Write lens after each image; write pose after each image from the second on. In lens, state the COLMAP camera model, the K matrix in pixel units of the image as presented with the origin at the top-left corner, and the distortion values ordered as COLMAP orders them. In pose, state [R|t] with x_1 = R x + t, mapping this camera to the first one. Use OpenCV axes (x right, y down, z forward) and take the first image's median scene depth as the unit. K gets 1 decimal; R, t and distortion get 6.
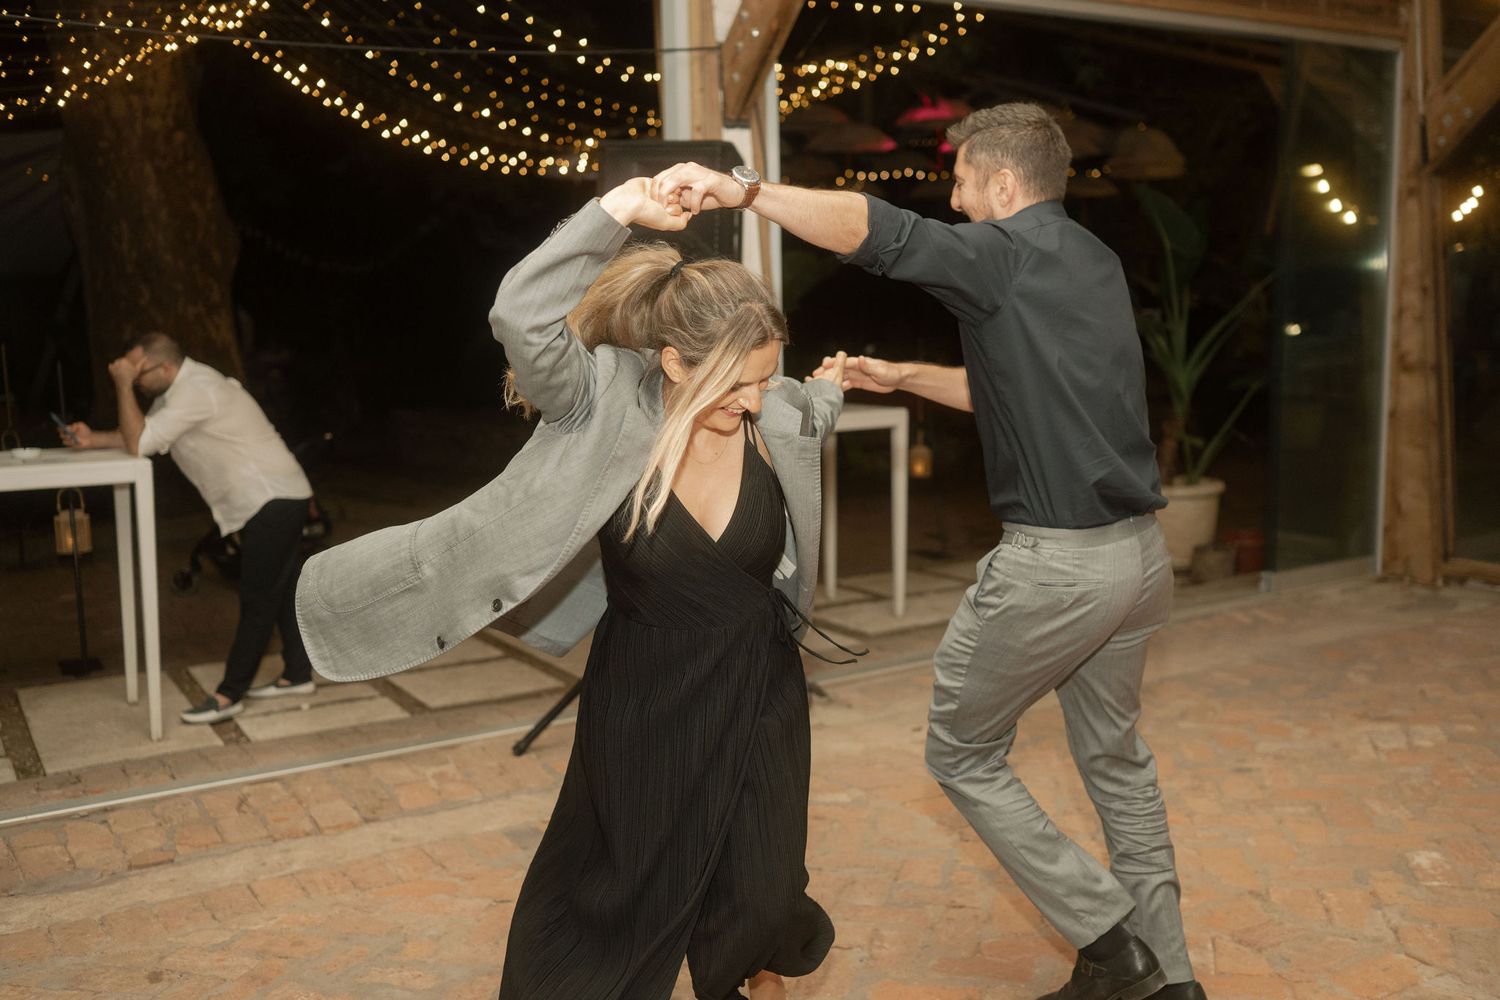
lens RADIAL K [[1415.3, 0, 753.4], [0, 1415.3, 497.0], [0, 0, 1]] dist [-0.015549, 0.038523]
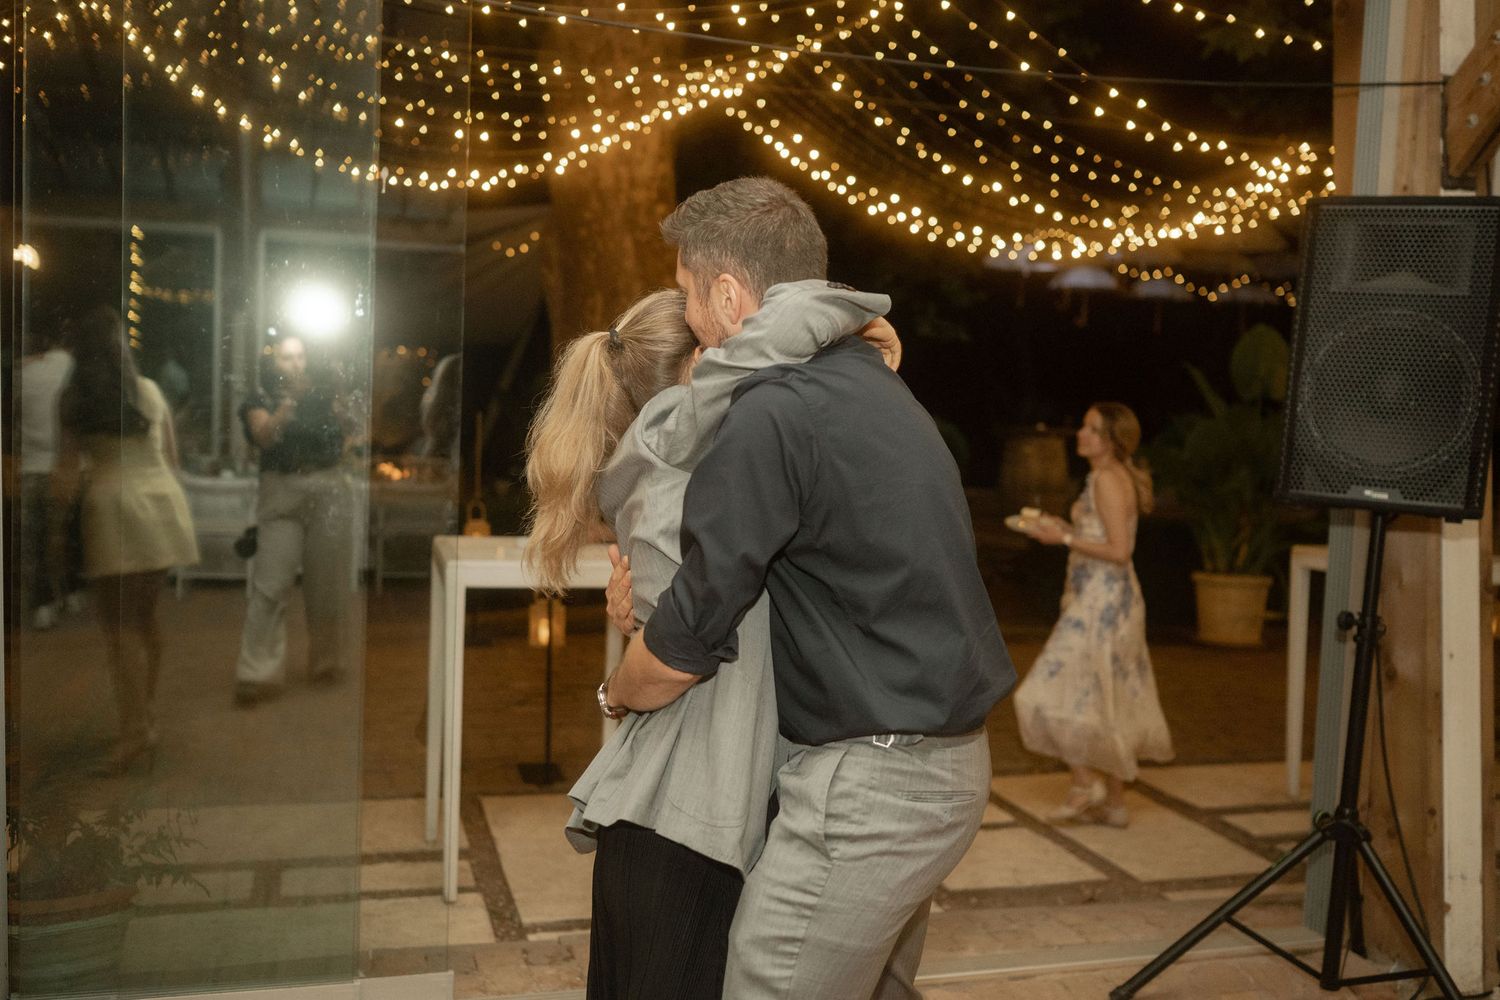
lens RADIAL K [[1415.3, 0, 753.4], [0, 1415.3, 497.0], [0, 0, 1]] dist [-0.015549, 0.038523]
pose [[0.963974, 0.070671, -0.256437, -0.096706], [-0.087263, 0.994726, -0.053894, -0.015017], [0.251276, 0.074329, 0.965057, 0.113499]]
